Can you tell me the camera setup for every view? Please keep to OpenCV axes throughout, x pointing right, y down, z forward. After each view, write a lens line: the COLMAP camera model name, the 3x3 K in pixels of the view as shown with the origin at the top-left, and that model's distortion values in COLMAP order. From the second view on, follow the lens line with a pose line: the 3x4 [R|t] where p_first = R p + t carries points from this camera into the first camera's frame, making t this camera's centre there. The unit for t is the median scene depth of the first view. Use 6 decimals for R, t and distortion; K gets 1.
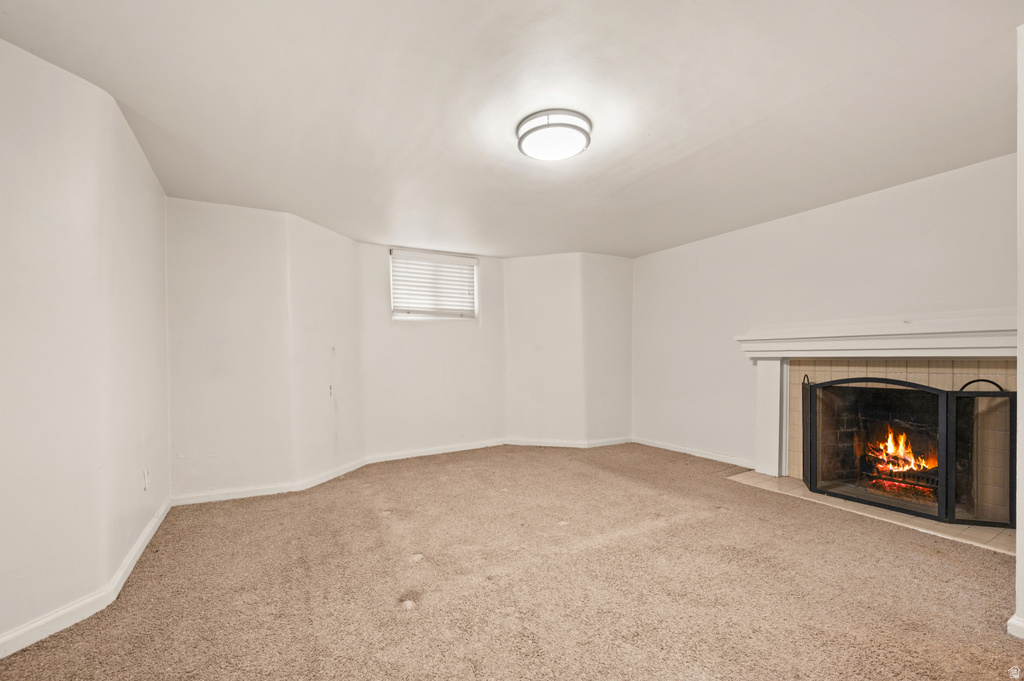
lens RADIAL K [[399.3, 0, 509.5], [0, 399.3, 351.7], [0, 0, 1]] dist [0.001202, 0.000036]
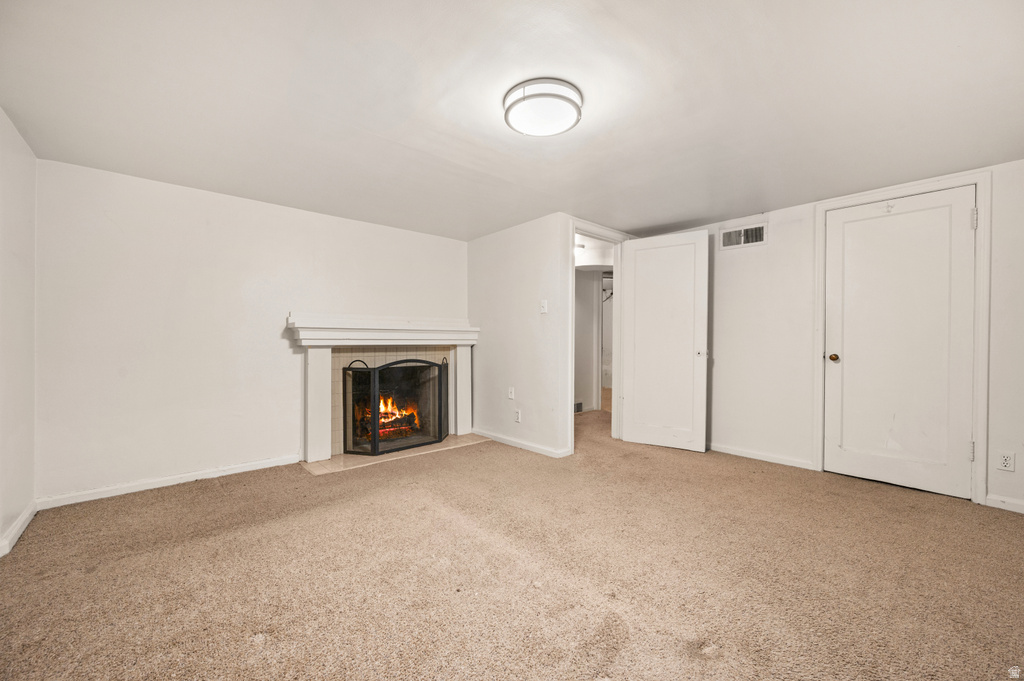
lens RADIAL K [[399.3, 0, 509.5], [0, 399.3, 351.7], [0, 0, 1]] dist [0.001202, 0.000036]
pose [[-0.172102, -0.017382, 0.984926, -0.508126], [-0.006407, 0.999843, 0.016525, 0.011047], [-0.985058, -0.003466, -0.172187, 0.810755]]
